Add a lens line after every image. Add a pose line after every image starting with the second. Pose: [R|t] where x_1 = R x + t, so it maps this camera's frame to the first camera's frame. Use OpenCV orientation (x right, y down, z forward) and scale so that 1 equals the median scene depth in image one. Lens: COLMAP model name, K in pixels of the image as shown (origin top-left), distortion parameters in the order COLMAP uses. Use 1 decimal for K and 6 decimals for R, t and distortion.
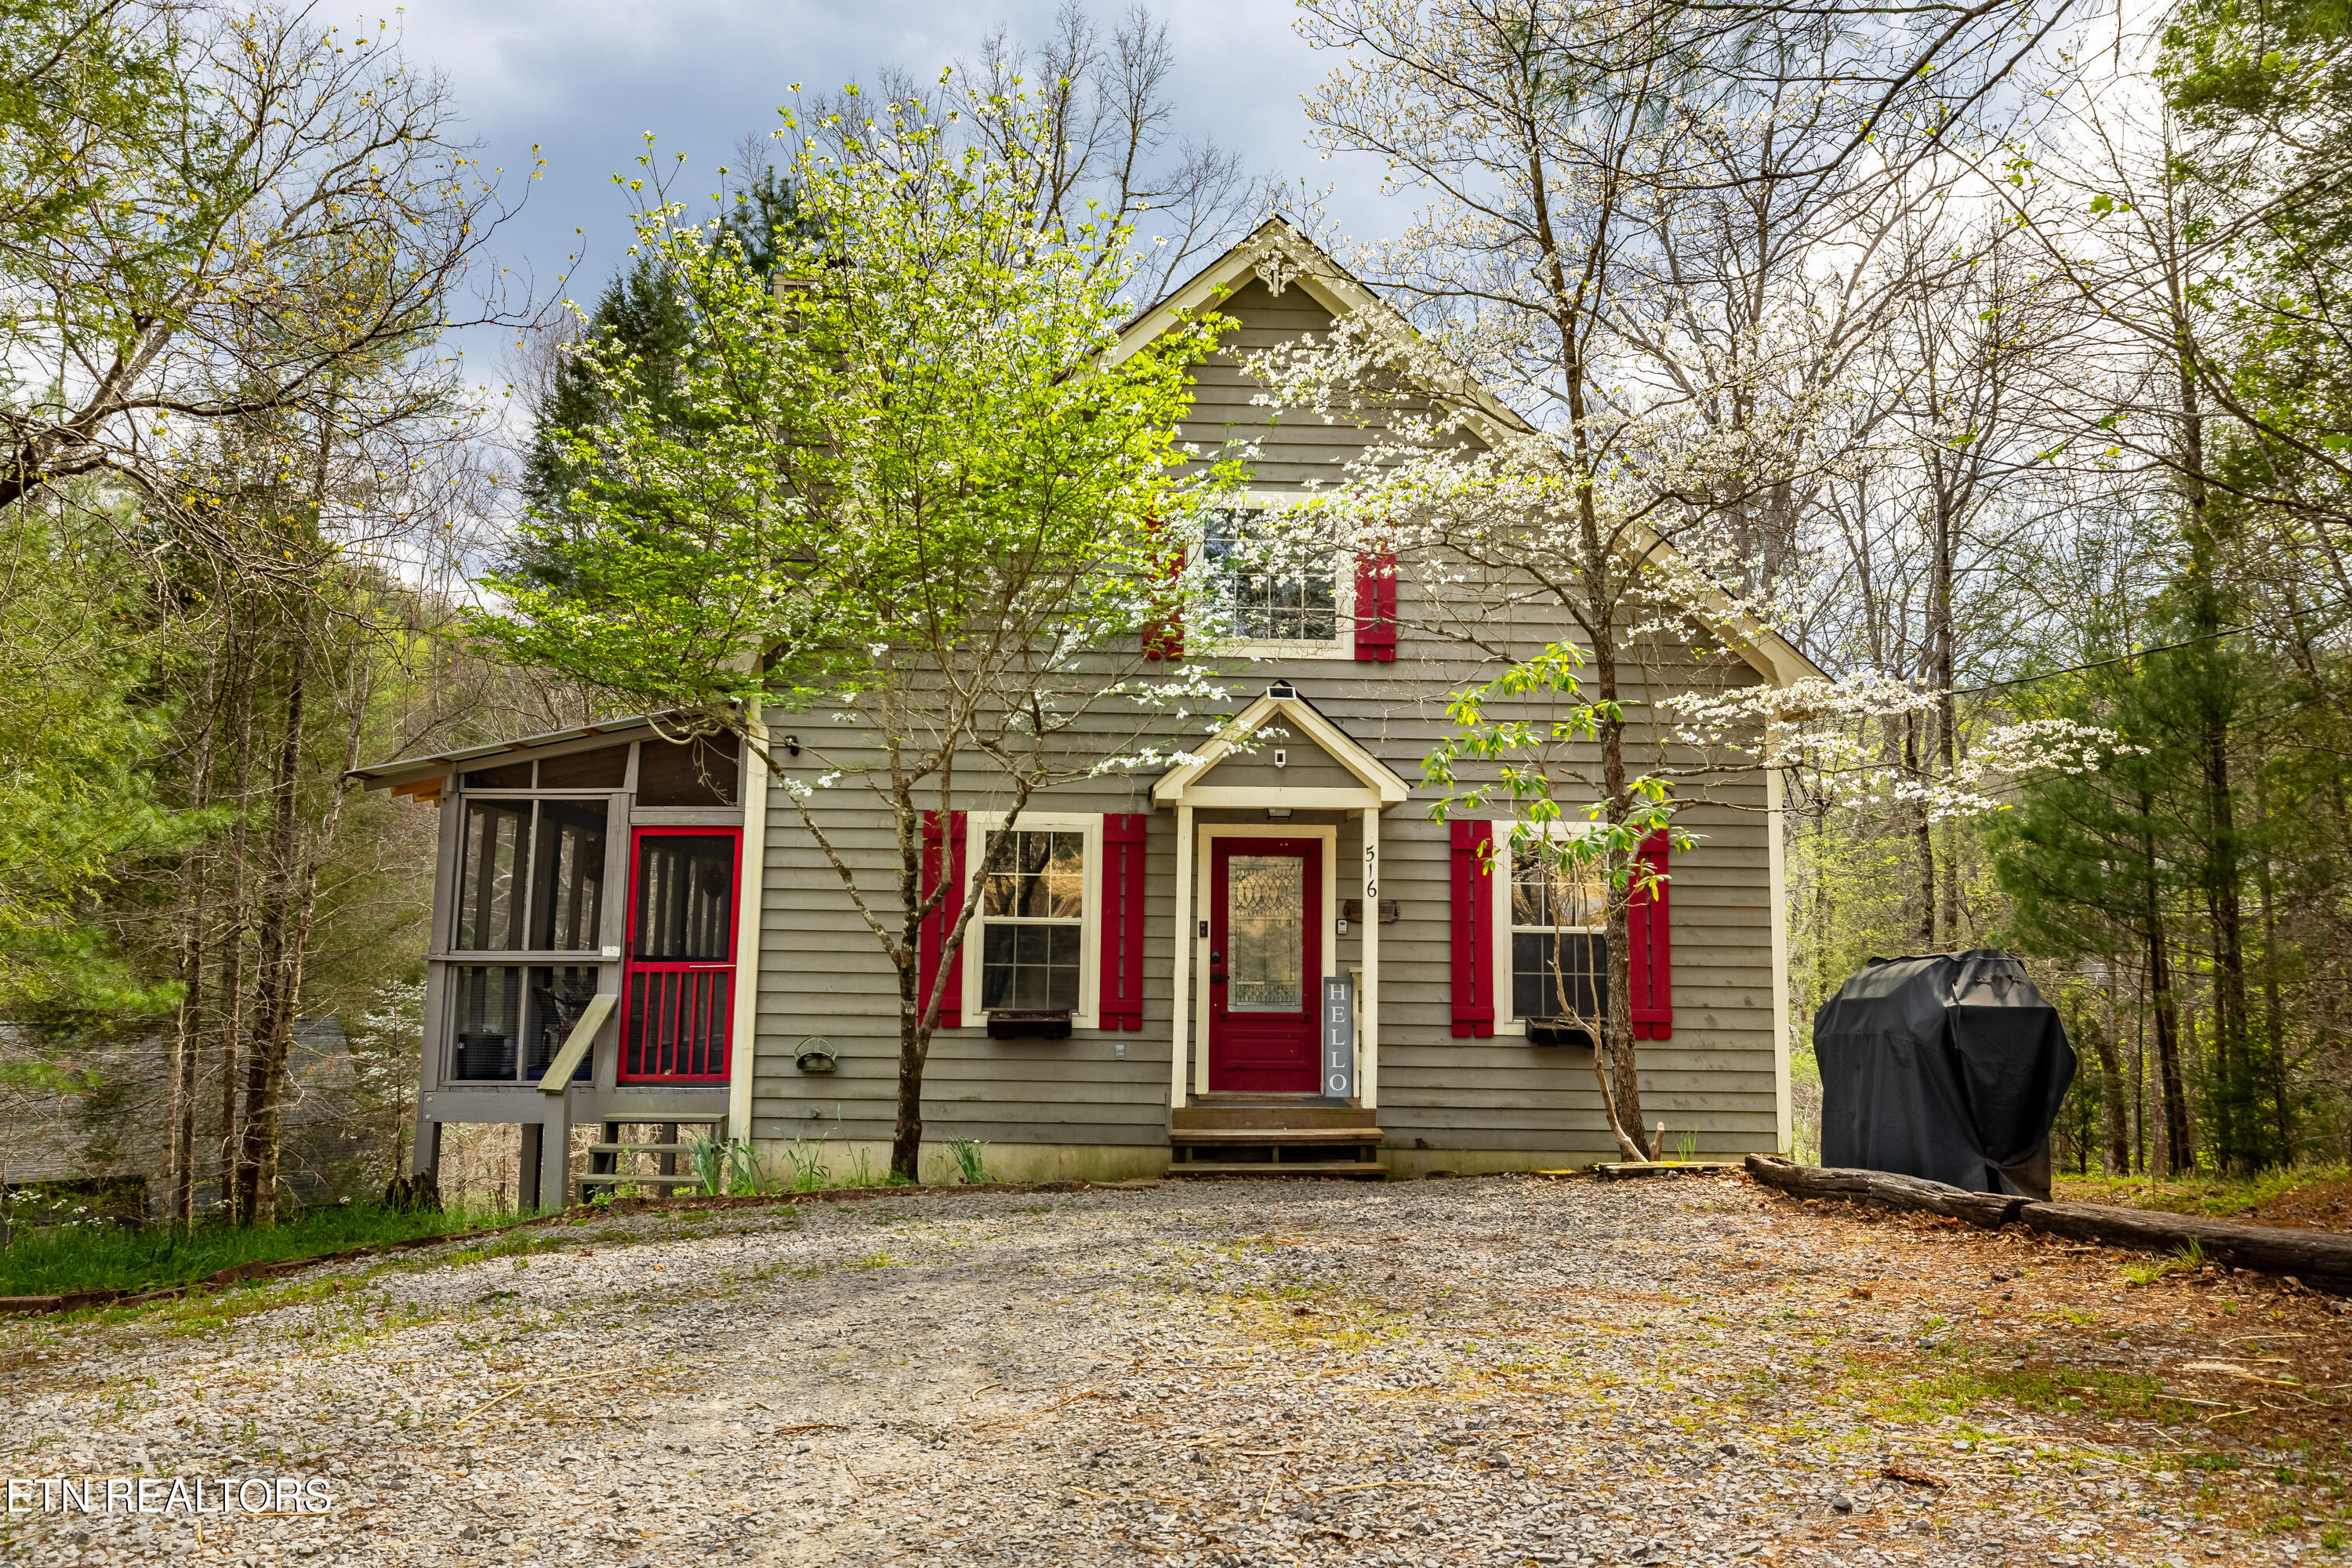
lens RADIAL K [[1493.9, 0, 1166.0], [0, 1493.9, 797.6], [0, 0, 1]] dist [-0.009674, -0.000167]
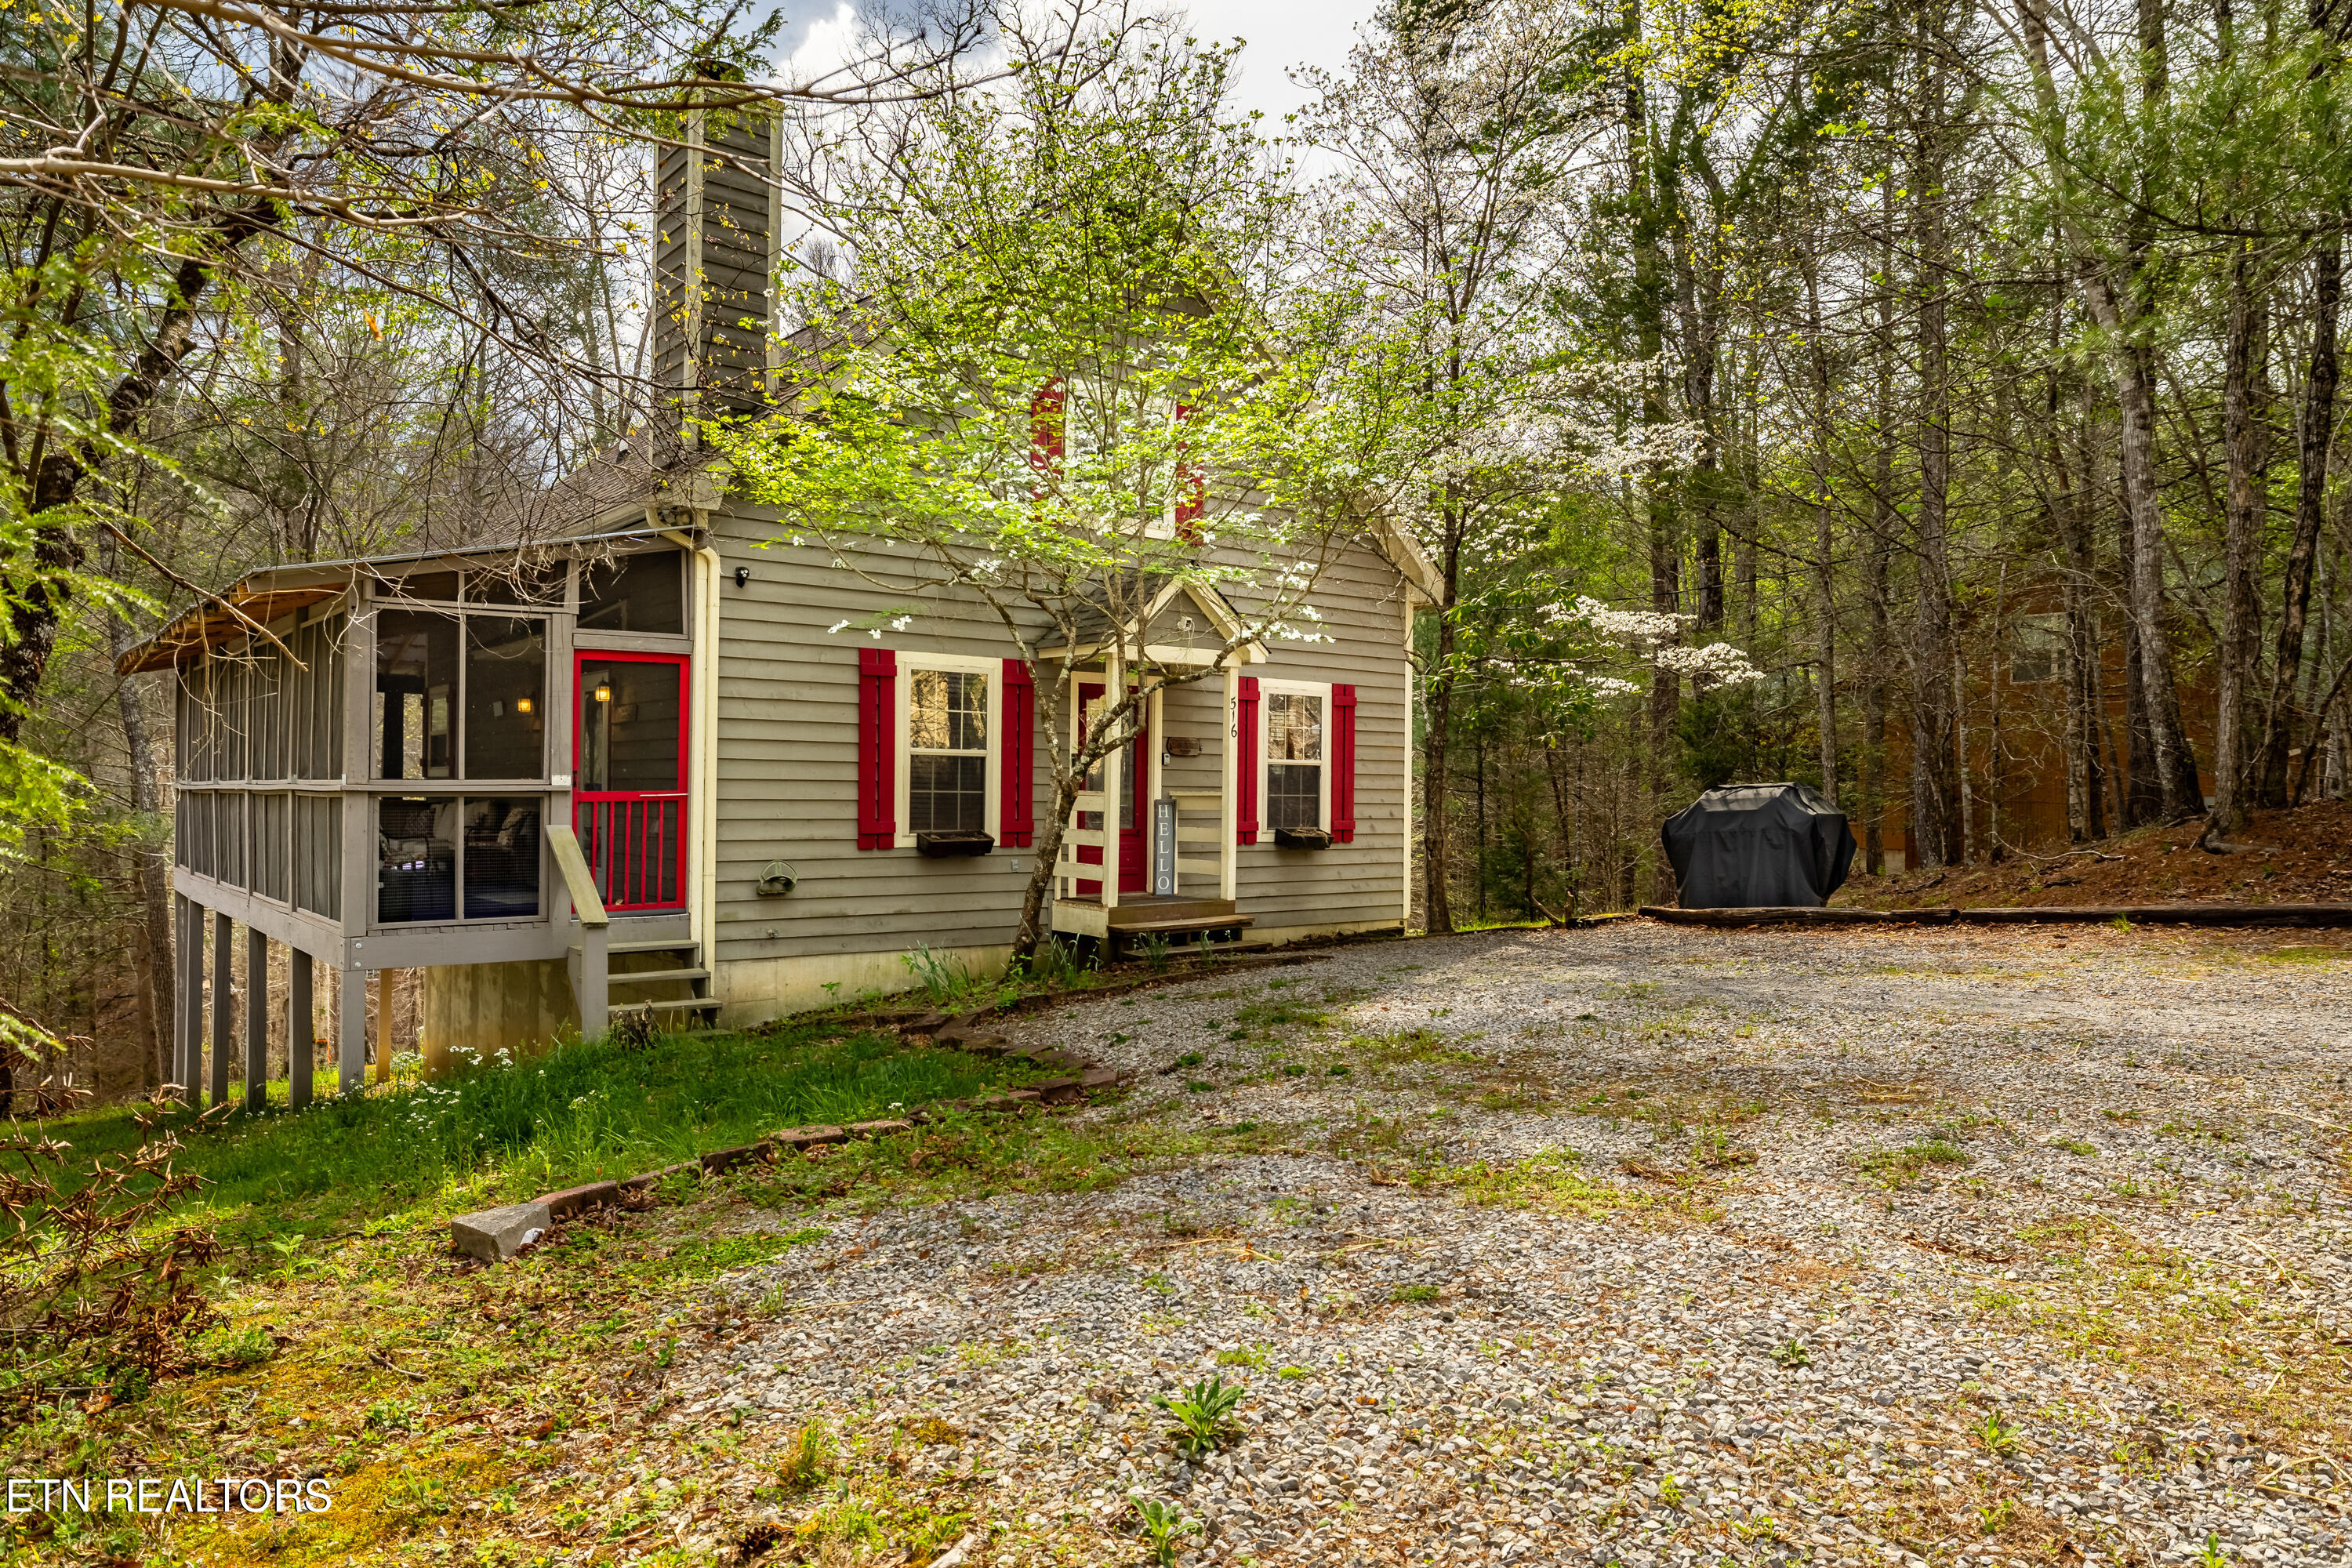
lens RADIAL K [[1493.9, 0, 1177.6], [0, 1493.9, 782.9], [0, 0, 1]] dist [-0.009674, -0.000167]
pose [[0.801815, -0.002492, 0.597567, -0.617826], [-0.065781, 0.993546, 0.092407, -0.008780], [-0.593941, -0.113402, 0.796476, 0.007320]]
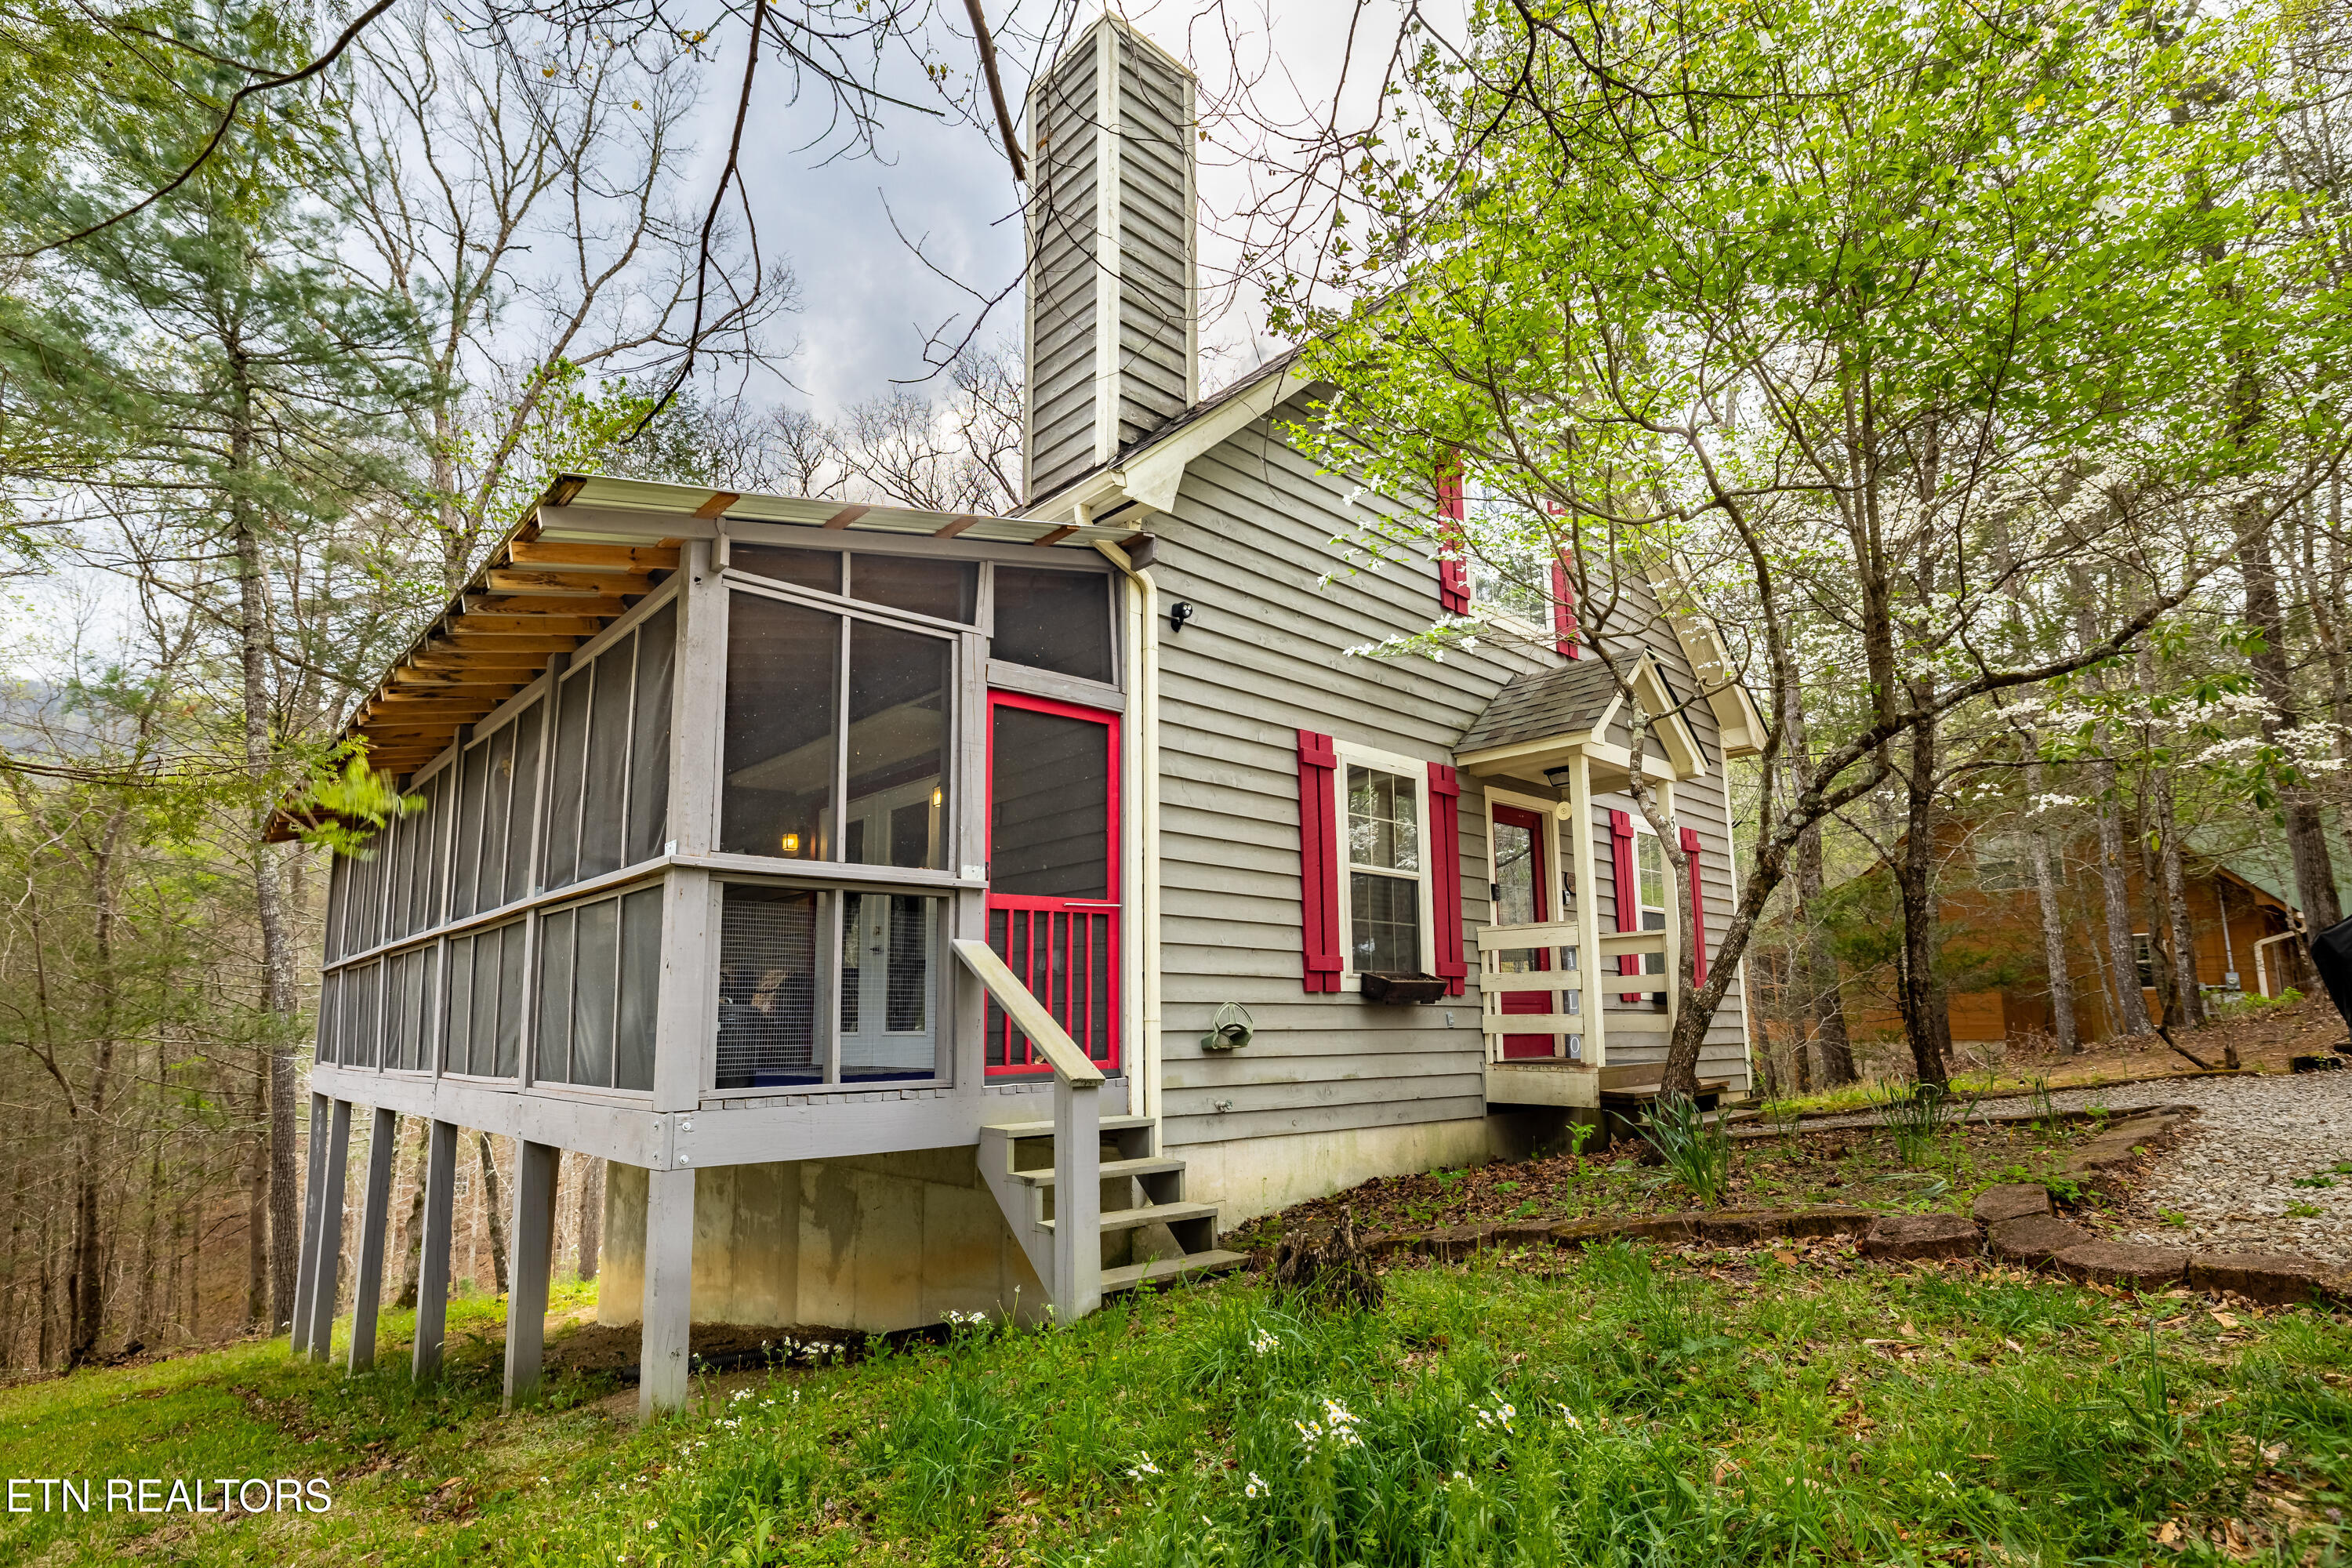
lens RADIAL K [[1161.2, 0, 1183.3], [0, 1161.2, 865.7], [0, 0, 1]] dist [-0.006170, -0.001182]
pose [[0.761813, 0.068710, 0.644142, -0.615271], [-0.053600, 0.997635, -0.043025, 0.114967], [-0.645575, -0.001749, 0.763695, 0.556707]]
